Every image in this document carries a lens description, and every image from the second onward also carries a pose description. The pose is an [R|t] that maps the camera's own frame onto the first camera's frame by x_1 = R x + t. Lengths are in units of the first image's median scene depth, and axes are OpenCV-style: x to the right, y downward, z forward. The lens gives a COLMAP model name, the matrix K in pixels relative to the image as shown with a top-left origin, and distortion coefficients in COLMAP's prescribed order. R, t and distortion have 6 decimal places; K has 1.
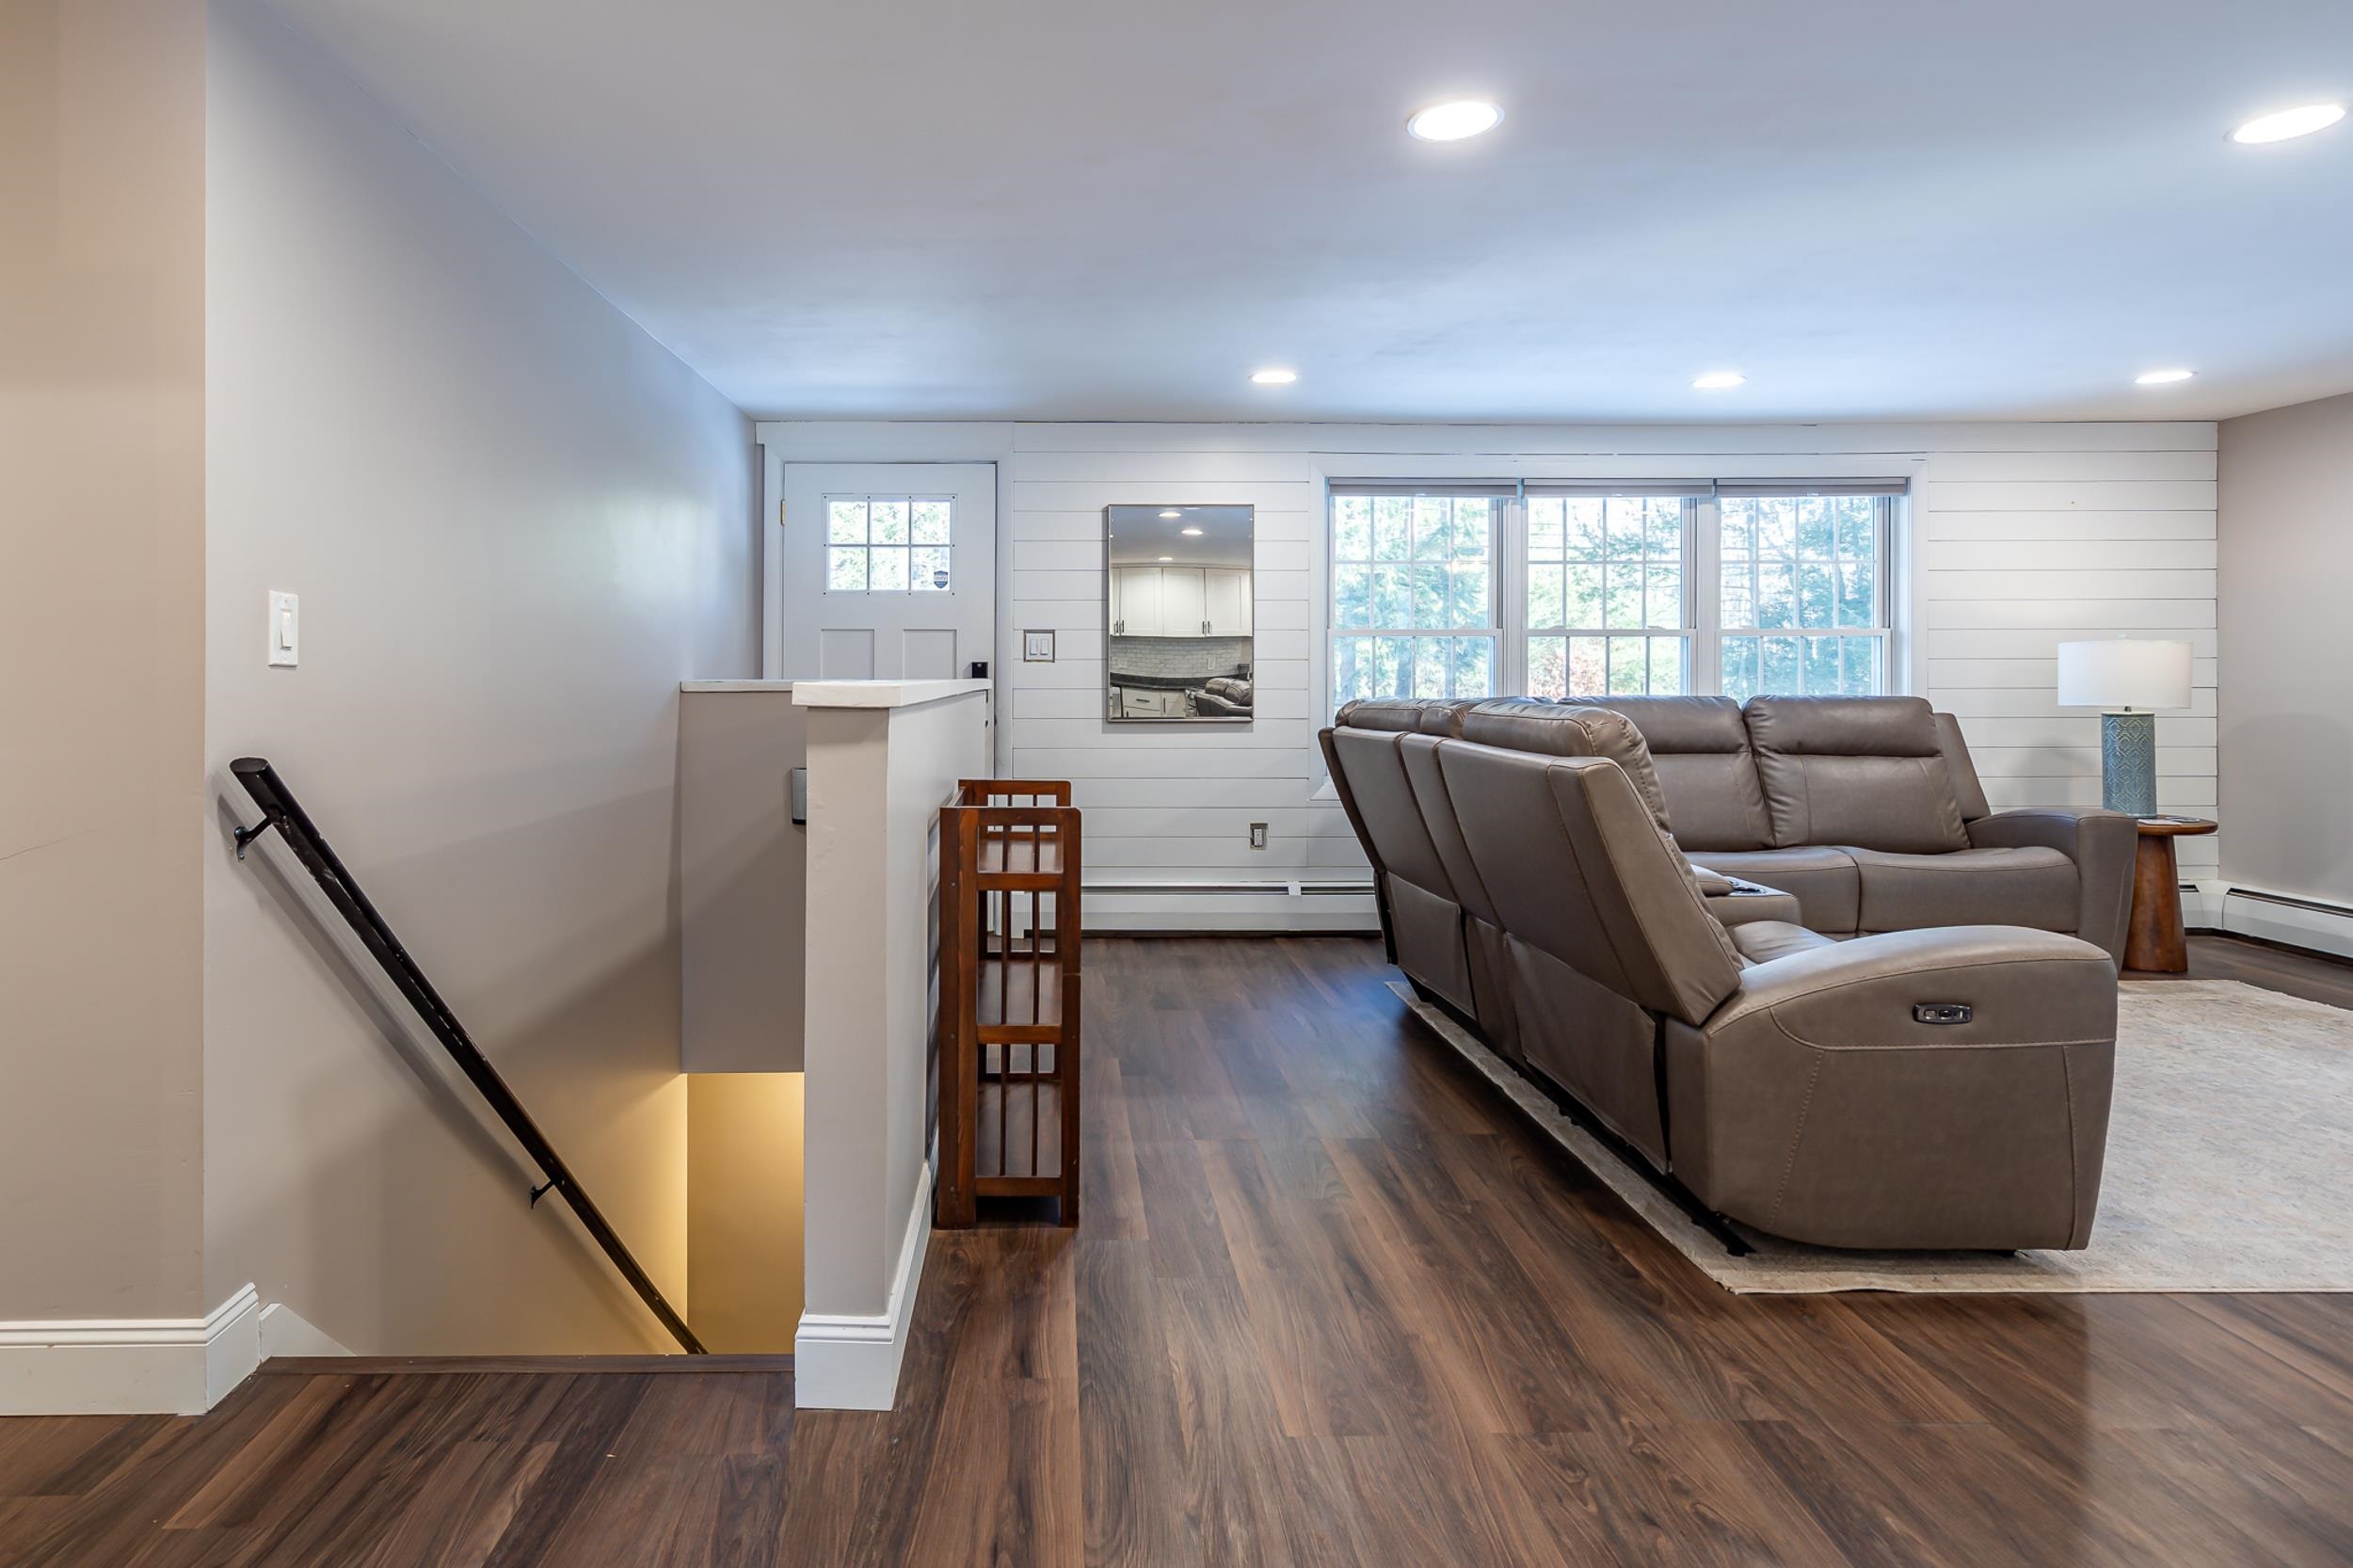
lens RADIAL K [[1333.4, 0, 1061.6], [0, 1333.4, 669.7], [0, 0, 1]] dist [-0.006141, 0.000522]
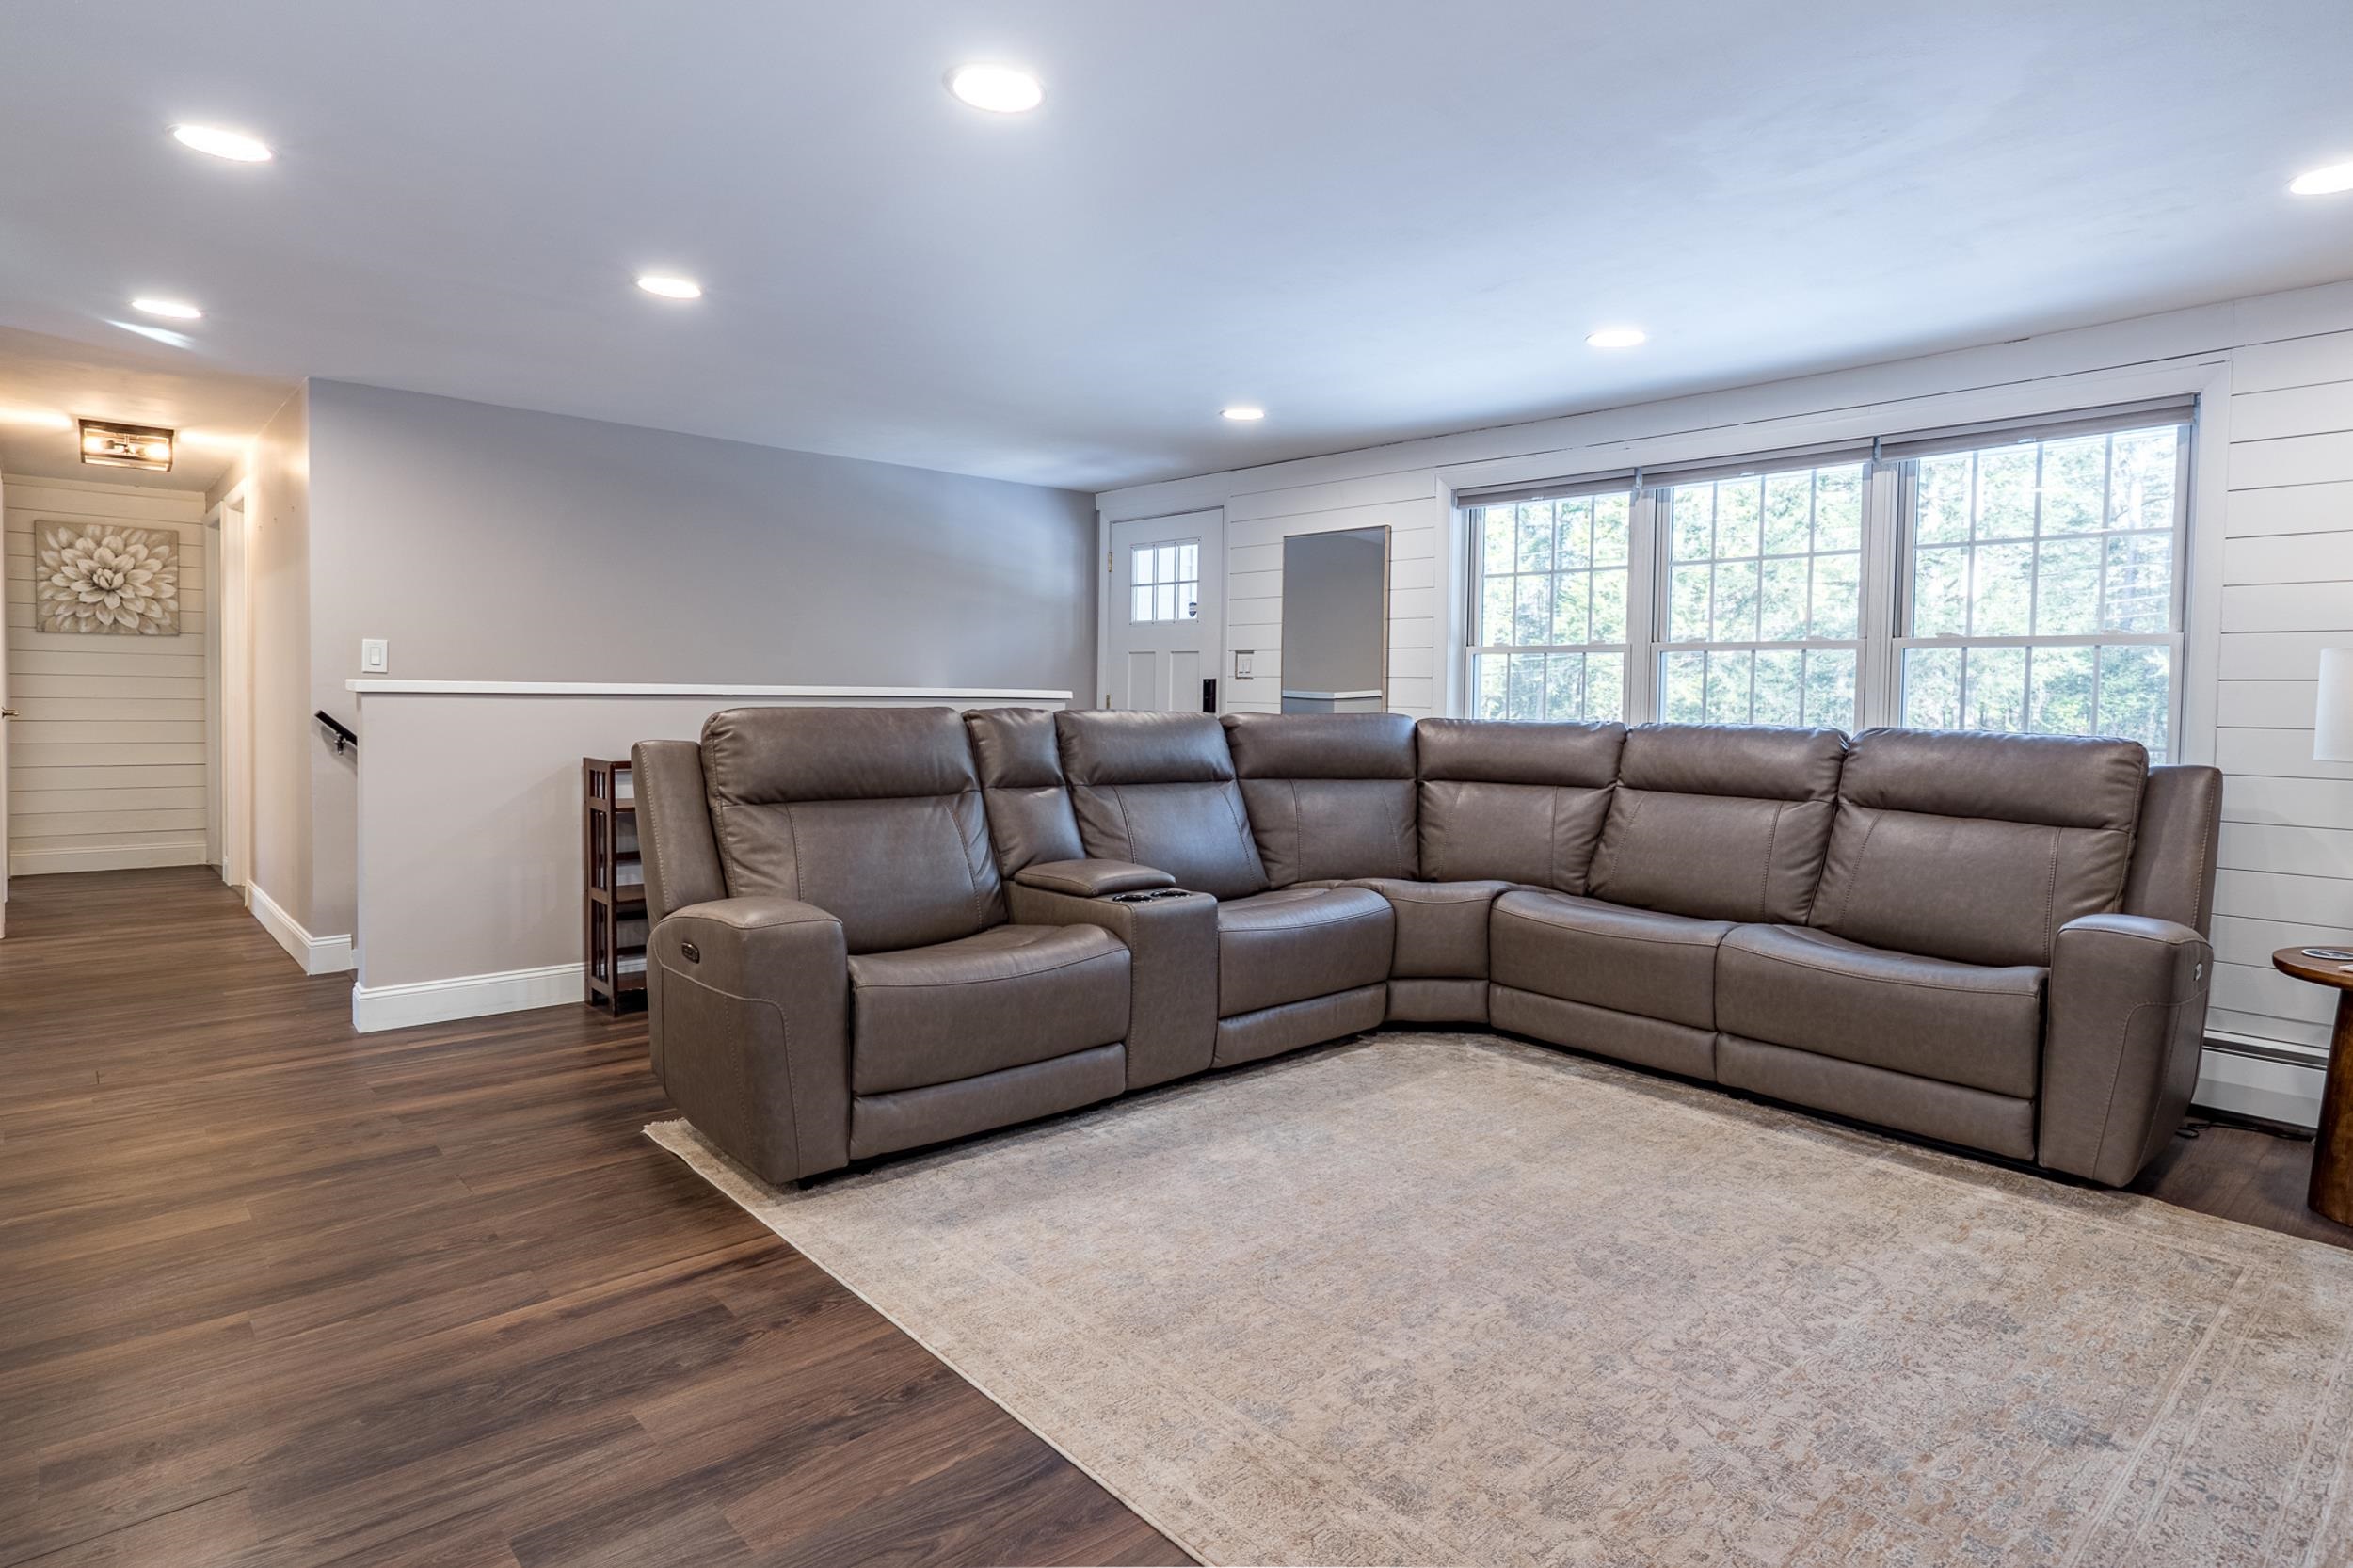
lens RADIAL K [[1318.2, 0, 1245.6], [0, 1318.2, 732.8], [0, 0, 1]] dist [0.003793, -0.001261]
pose [[0.663743, 0.034772, -0.747152, 0.862410], [-0.012623, 0.999297, 0.035293, 0.000948], [0.747855, -0.013994, 0.663715, 0.254745]]
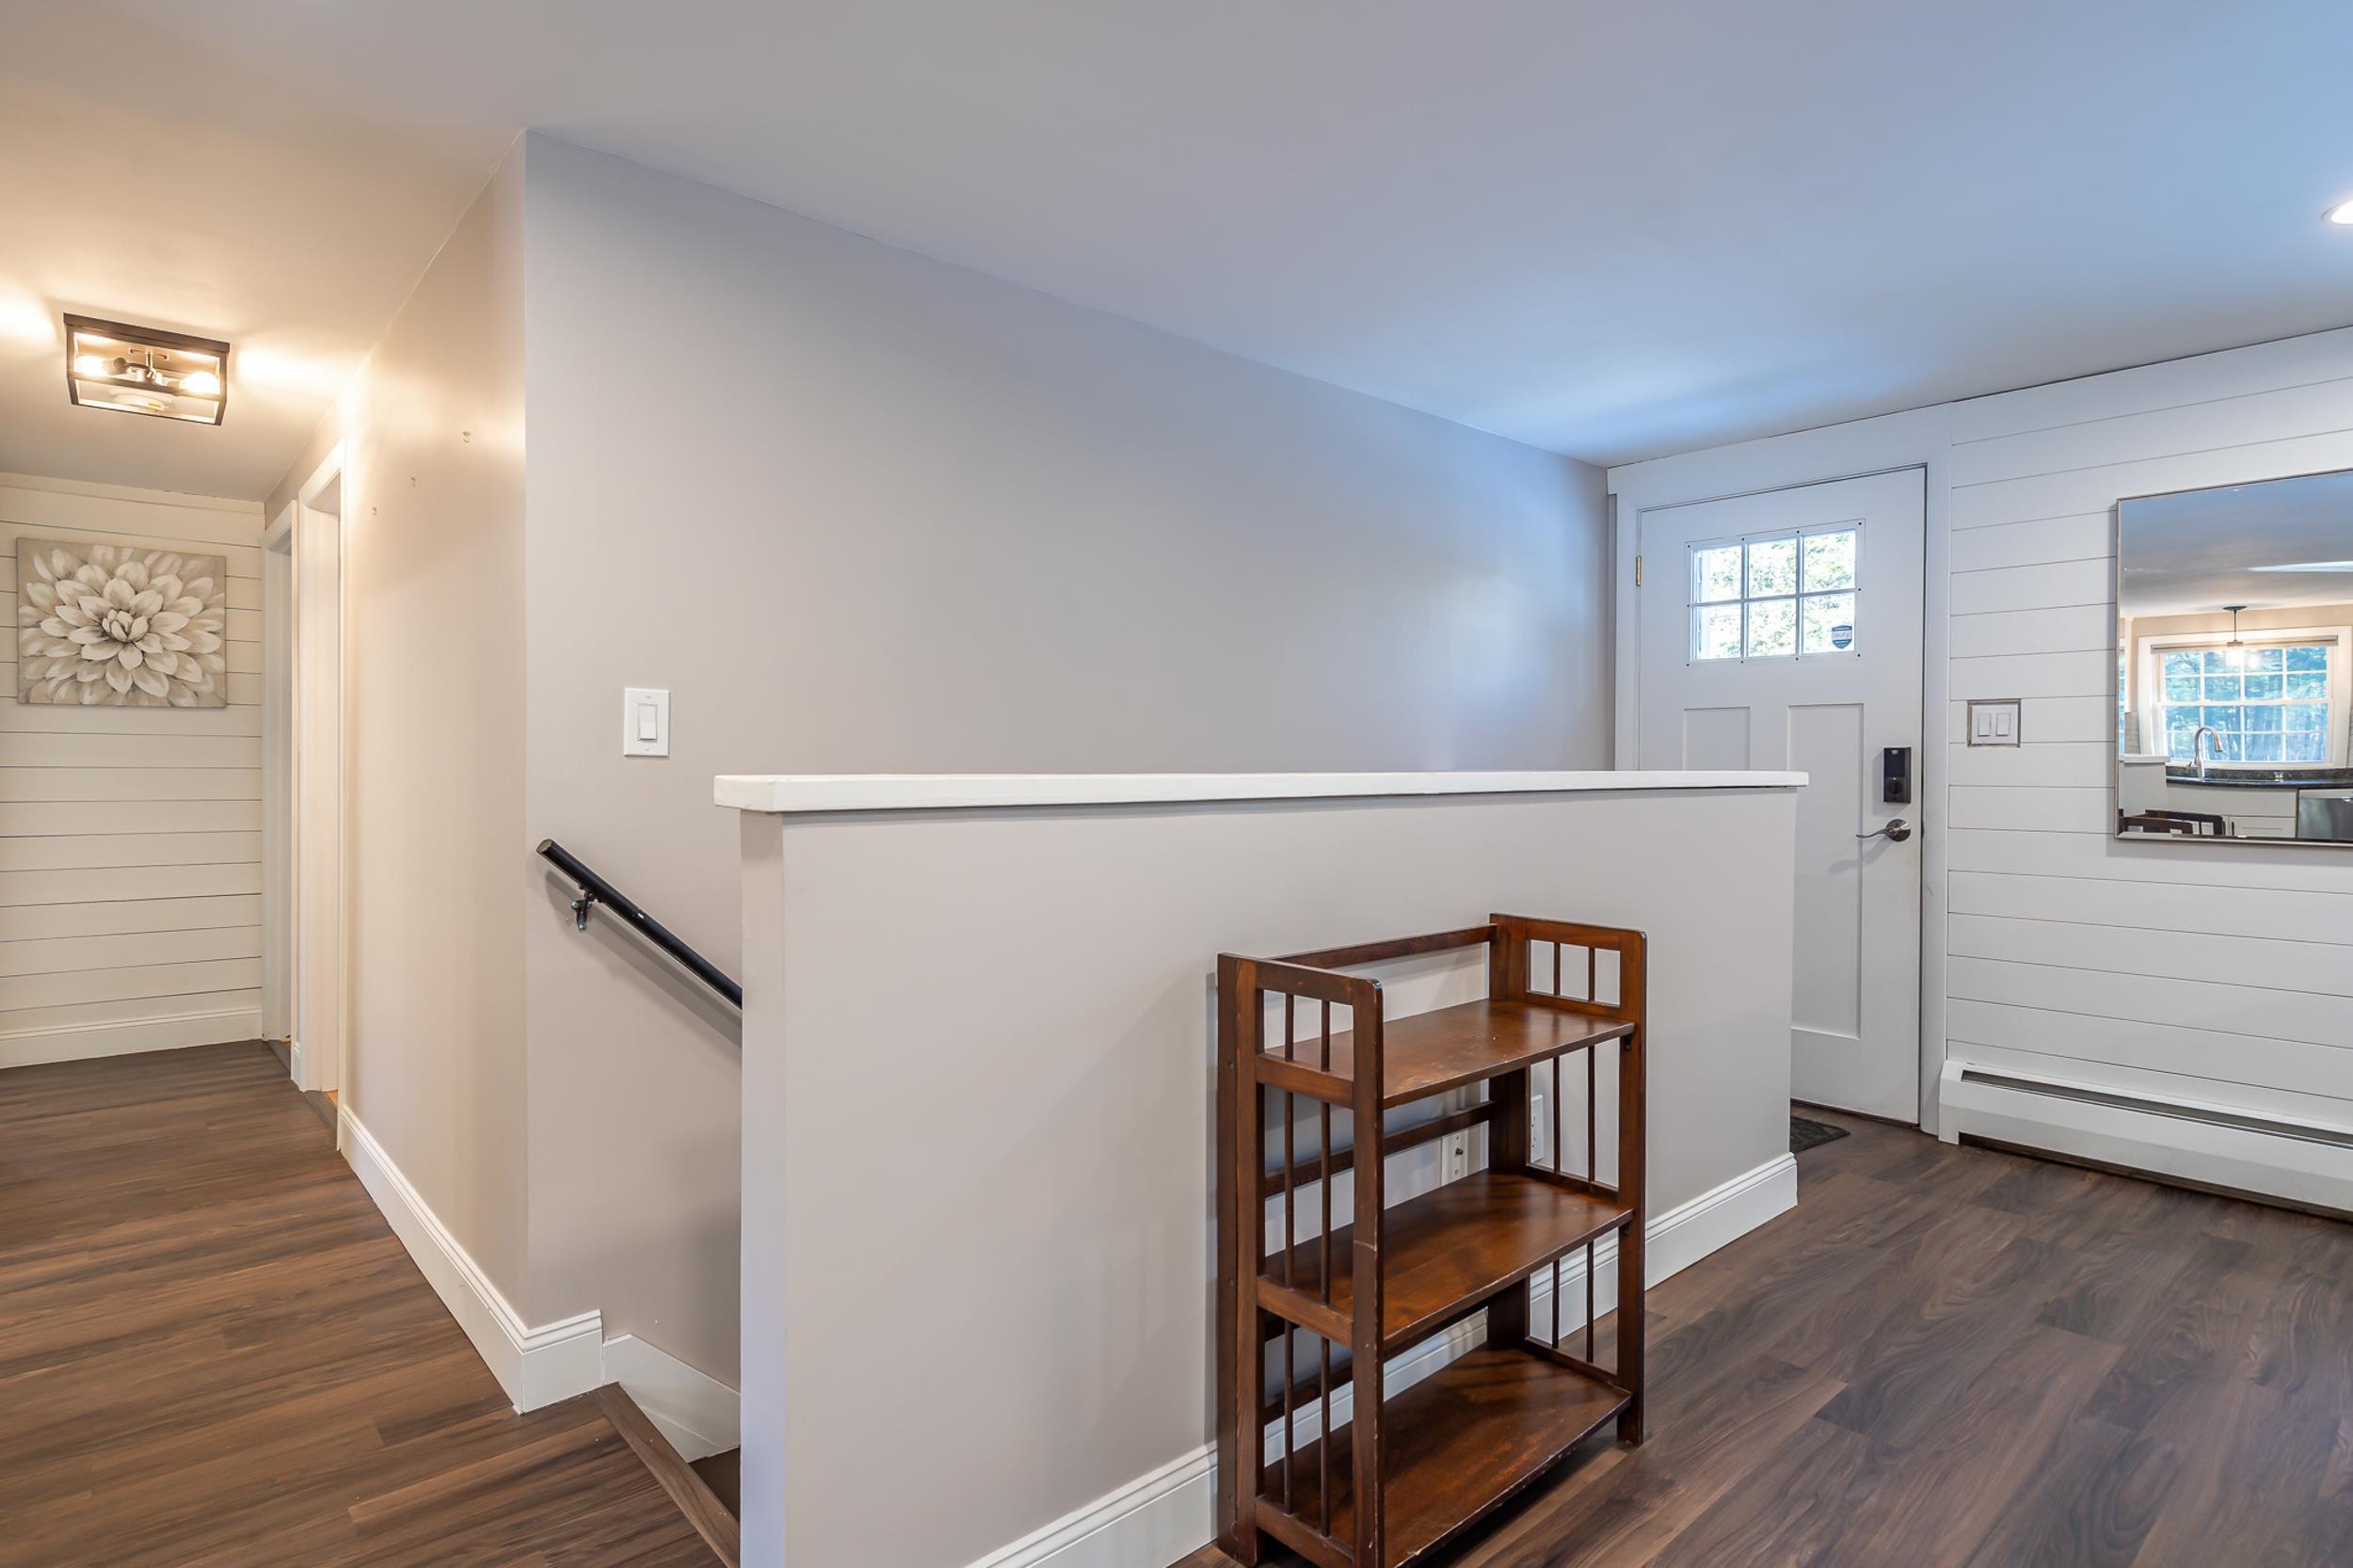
lens RADIAL K [[1236.7, 0, 1178.4], [0, 1236.7, 766.0], [0, 0, 1]] dist [0.003636, -0.000964]
pose [[0.653681, 0.003586, -0.756762, 0.195830], [0.001663, 0.999980, 0.006176, -0.000295], [0.756768, -0.005296, 0.653662, 0.274955]]
